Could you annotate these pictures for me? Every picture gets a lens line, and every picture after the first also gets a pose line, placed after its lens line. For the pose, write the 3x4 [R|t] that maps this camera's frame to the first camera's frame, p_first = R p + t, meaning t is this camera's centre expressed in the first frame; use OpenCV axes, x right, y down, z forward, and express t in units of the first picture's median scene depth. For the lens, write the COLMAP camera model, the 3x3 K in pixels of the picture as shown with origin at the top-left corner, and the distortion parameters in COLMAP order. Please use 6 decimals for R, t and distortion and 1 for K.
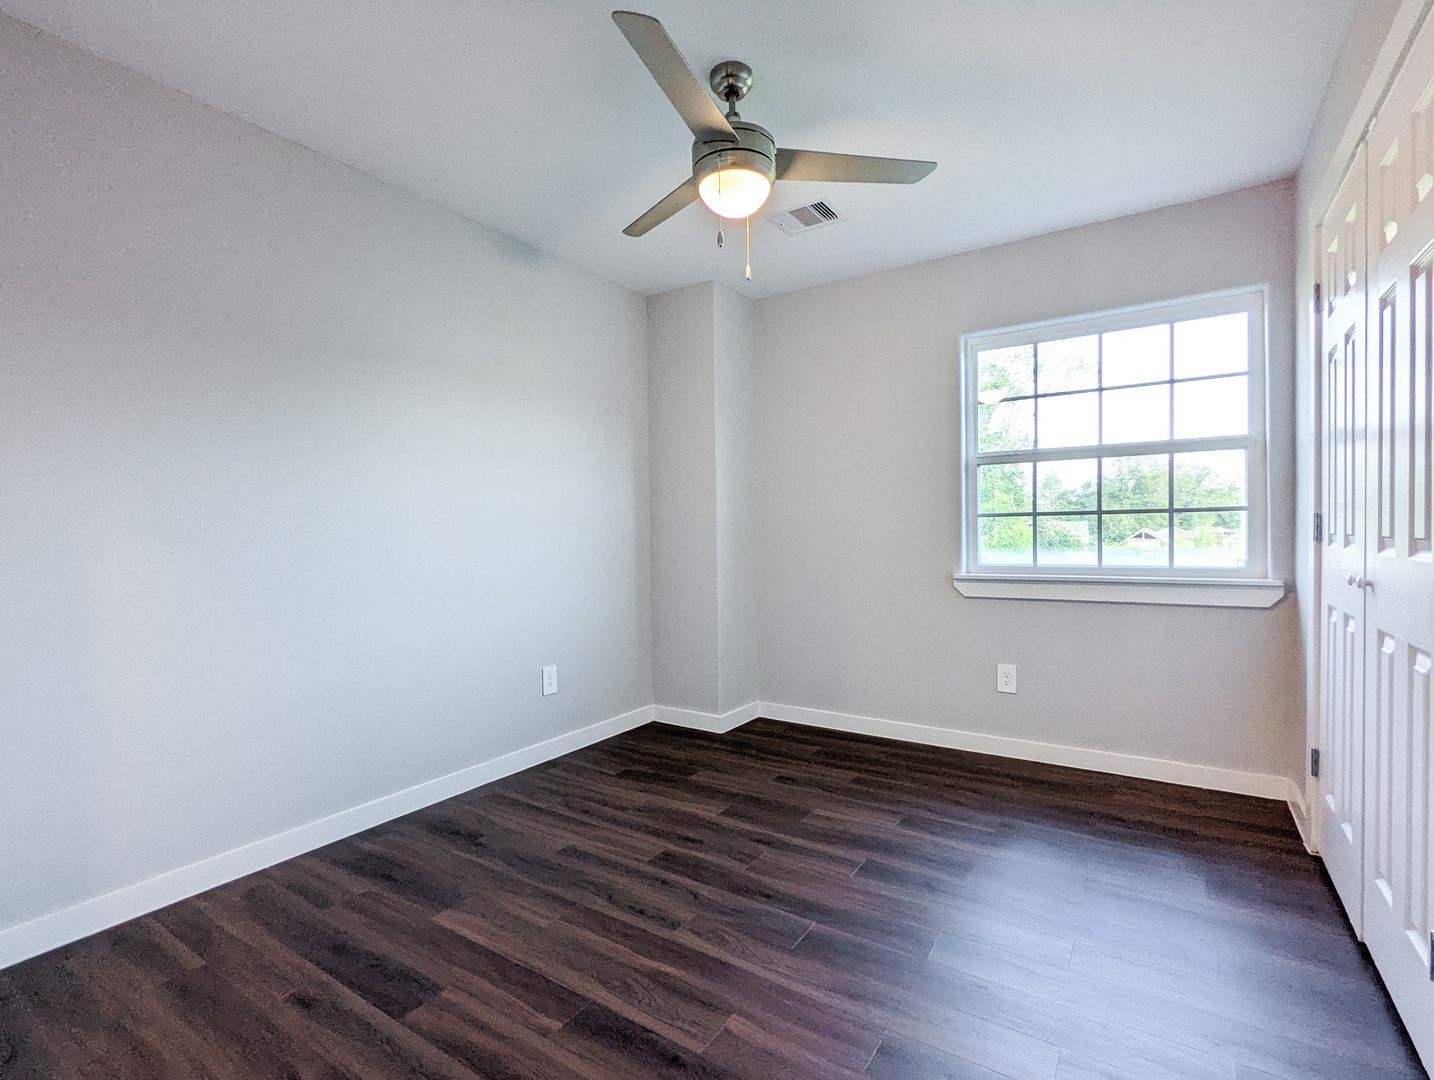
lens RADIAL K [[680.8, 0, 705.9], [0, 680.8, 546.6], [0, 0, 1]] dist [-0.001226, -0.000626]
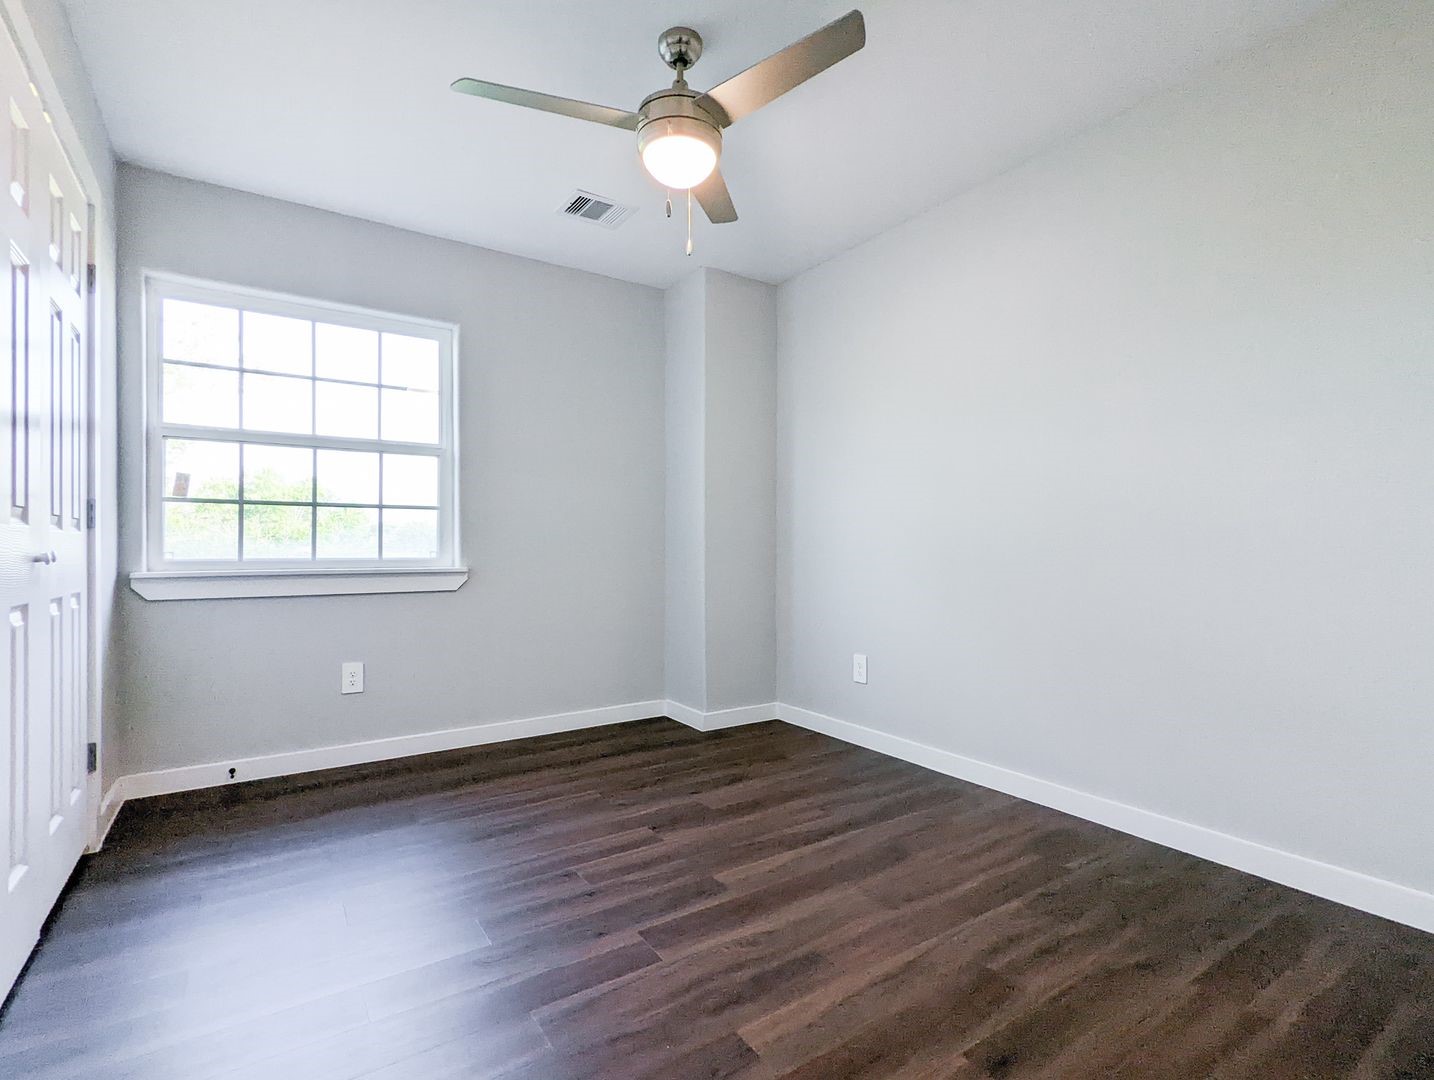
lens RADIAL K [[693.4, 0, 711.0], [0, 693.4, 557.1], [0, 0, 1]] dist [-0.000830, -0.000428]
pose [[0.385271, -0.017988, 0.922628, -0.122039], [-0.006693, 0.999729, 0.022287, -0.000200], [-0.922779, -0.014762, 0.385047, 0.084226]]
